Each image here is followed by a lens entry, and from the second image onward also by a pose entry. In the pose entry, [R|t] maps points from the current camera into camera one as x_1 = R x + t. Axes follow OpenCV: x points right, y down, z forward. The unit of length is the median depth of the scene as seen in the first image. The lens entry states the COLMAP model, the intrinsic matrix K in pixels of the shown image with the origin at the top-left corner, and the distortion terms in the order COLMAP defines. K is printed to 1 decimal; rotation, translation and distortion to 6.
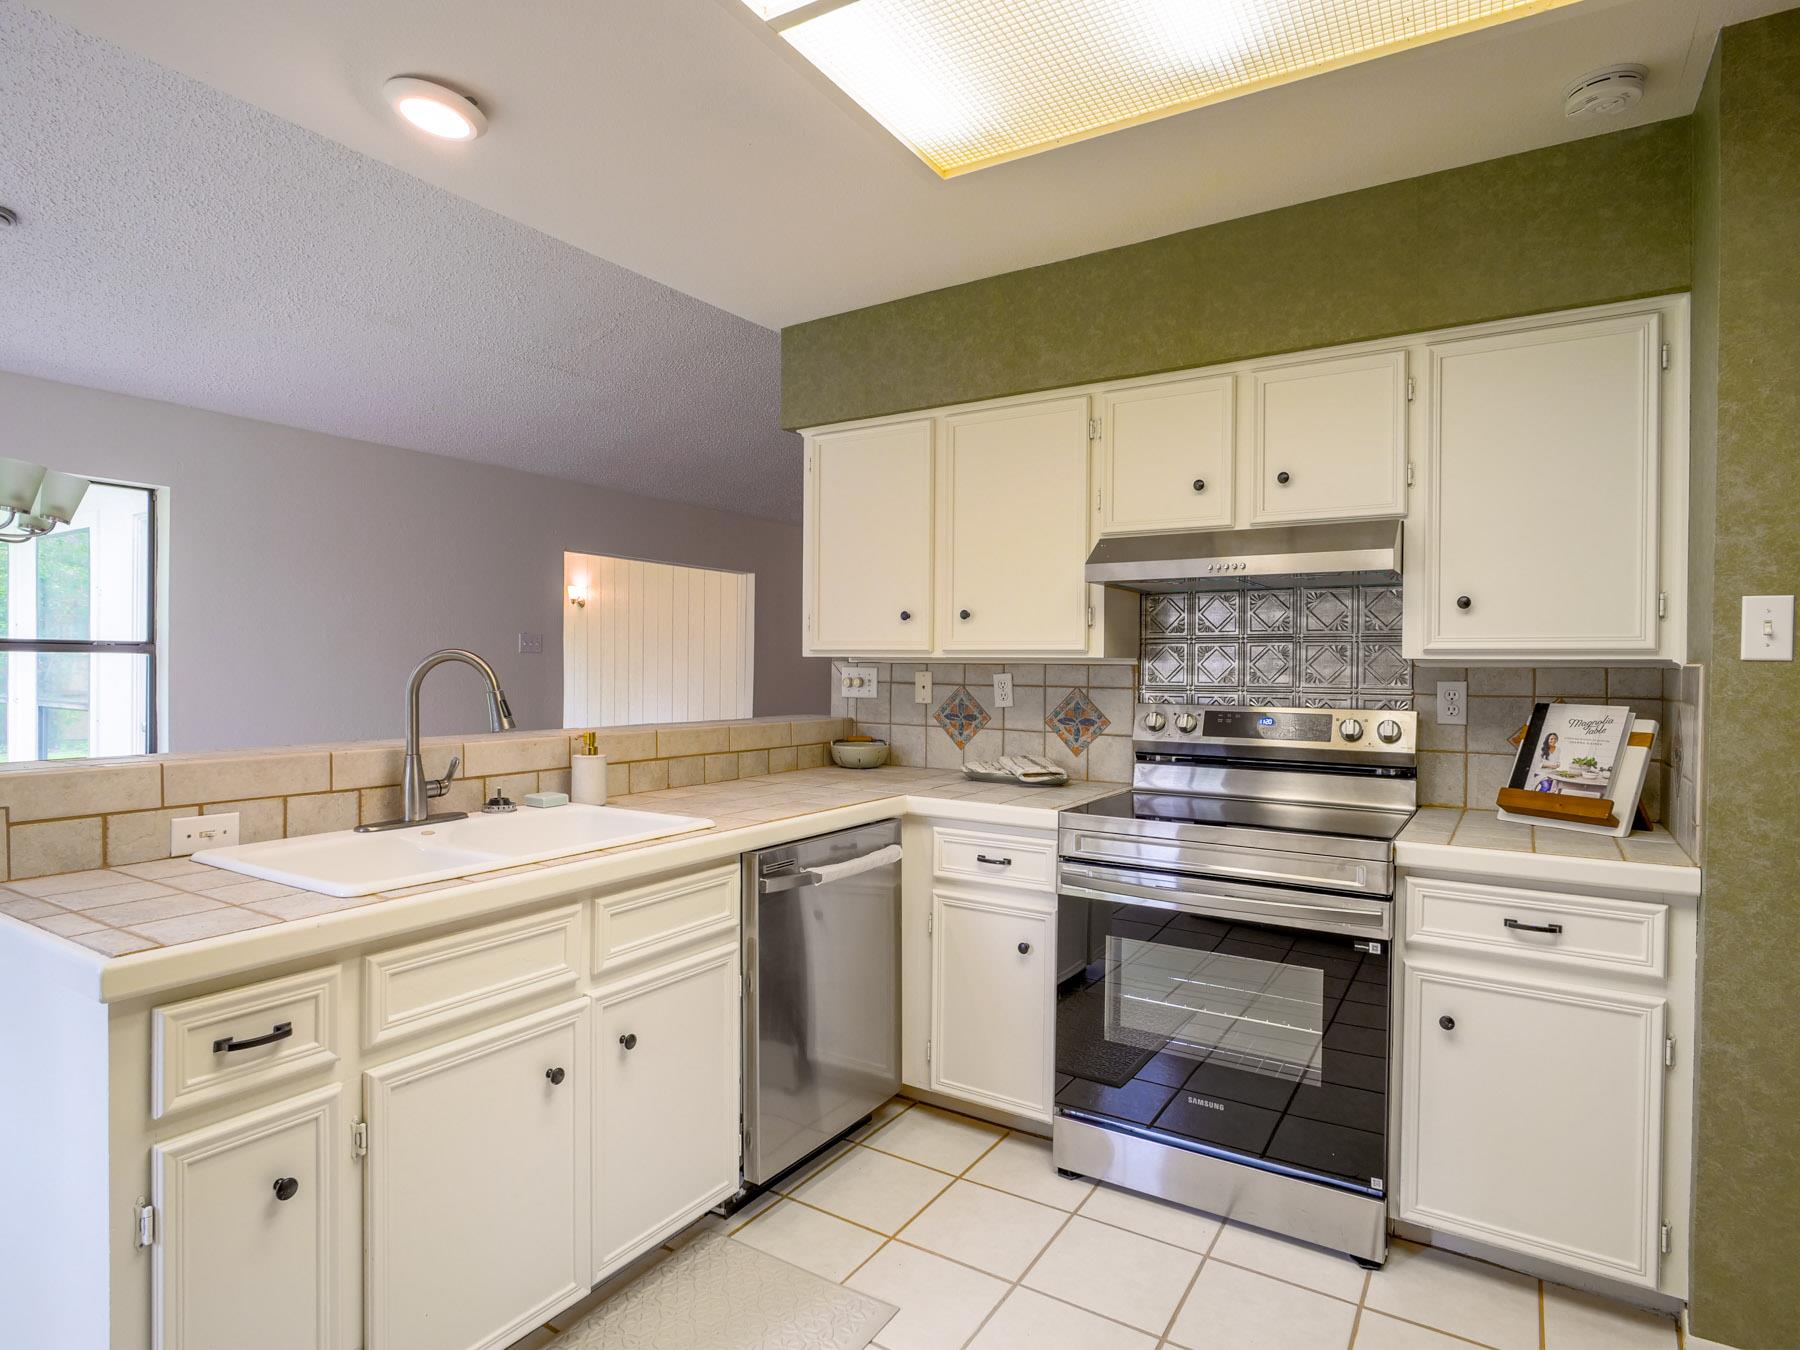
lens RADIAL K [[983.4, 0, 904.1], [0, 983.4, 672.5], [0, 0, 1]] dist [-0.014658, 0.002122]
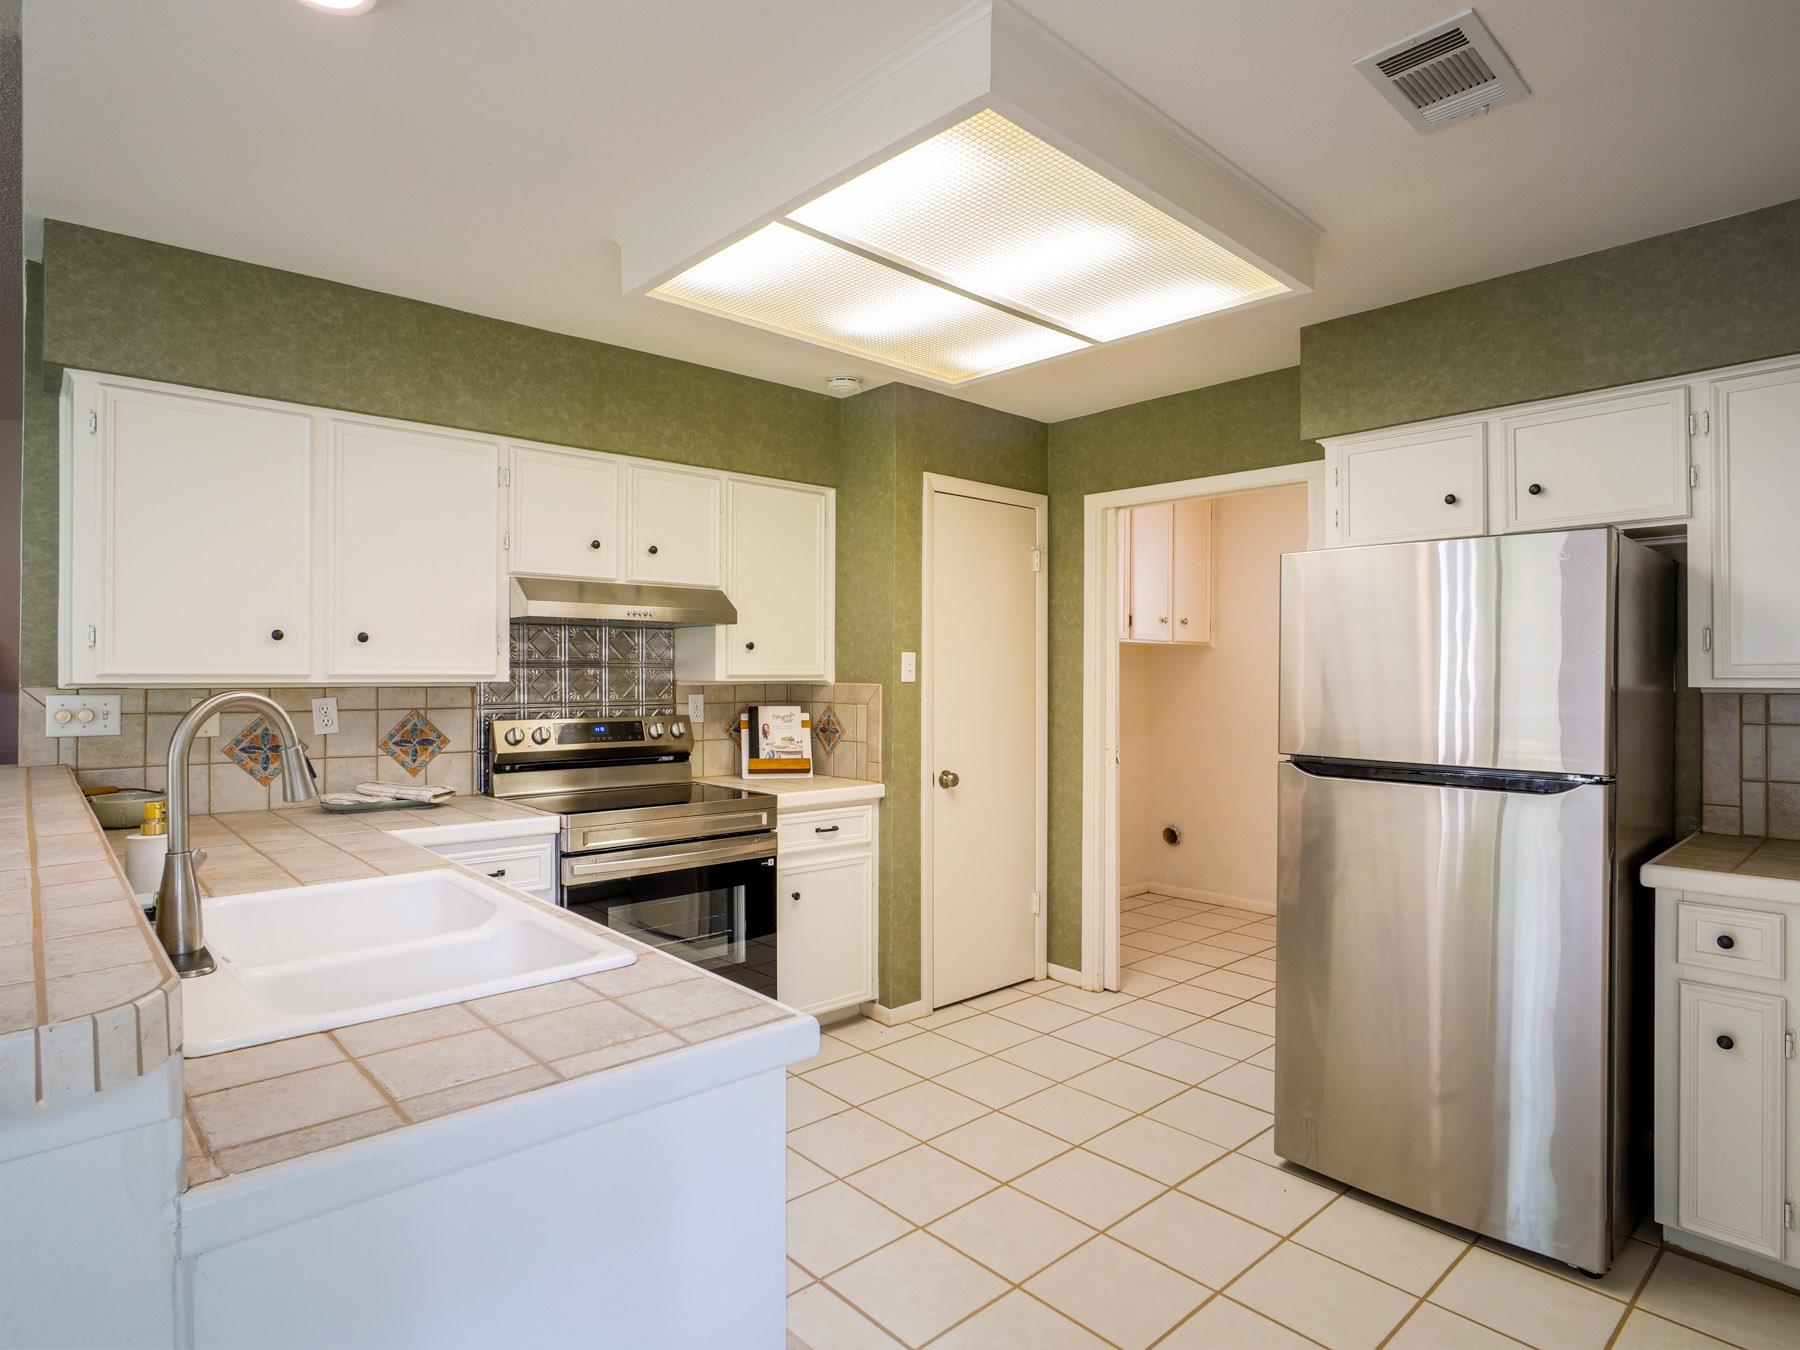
lens RADIAL K [[983.4, 0, 904.1], [0, 983.4, 672.5], [0, 0, 1]] dist [-0.014658, 0.002122]
pose [[0.264965, -0.006675, 0.964235, -0.747286], [0.007466, 0.999960, 0.004871, -0.027147], [-0.964229, 0.005908, 0.265004, 0.261413]]
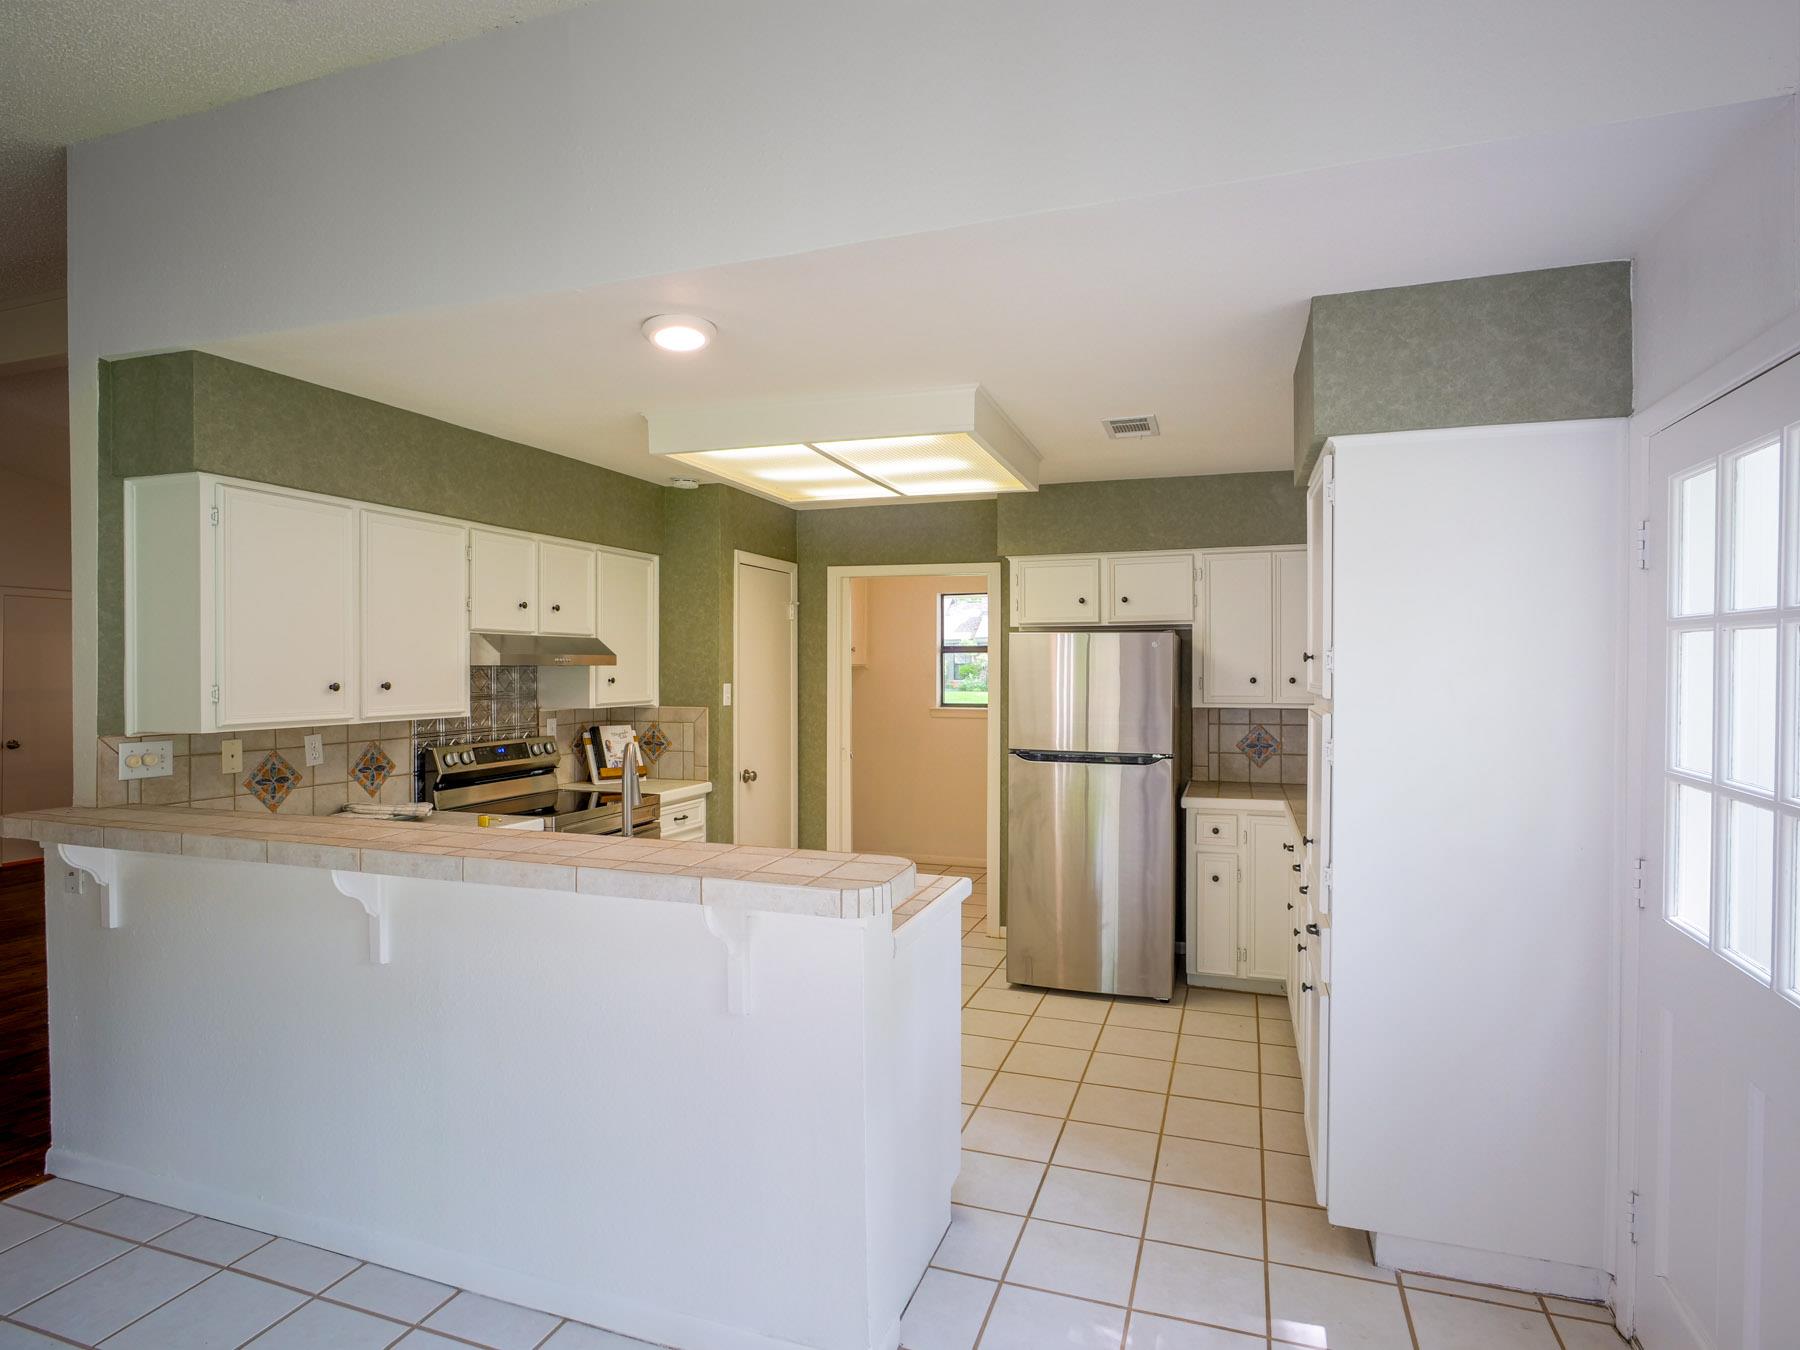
lens RADIAL K [[975.3, 0, 907.4], [0, 975.3, 673.6], [0, 0, 1]] dist [-0.016993, 0.001107]
pose [[-0.228827, -0.015482, 0.973344, -1.272932], [0.005369, 0.999838, 0.017166, -0.095156], [-0.973452, 0.009154, -0.228707, 0.695370]]
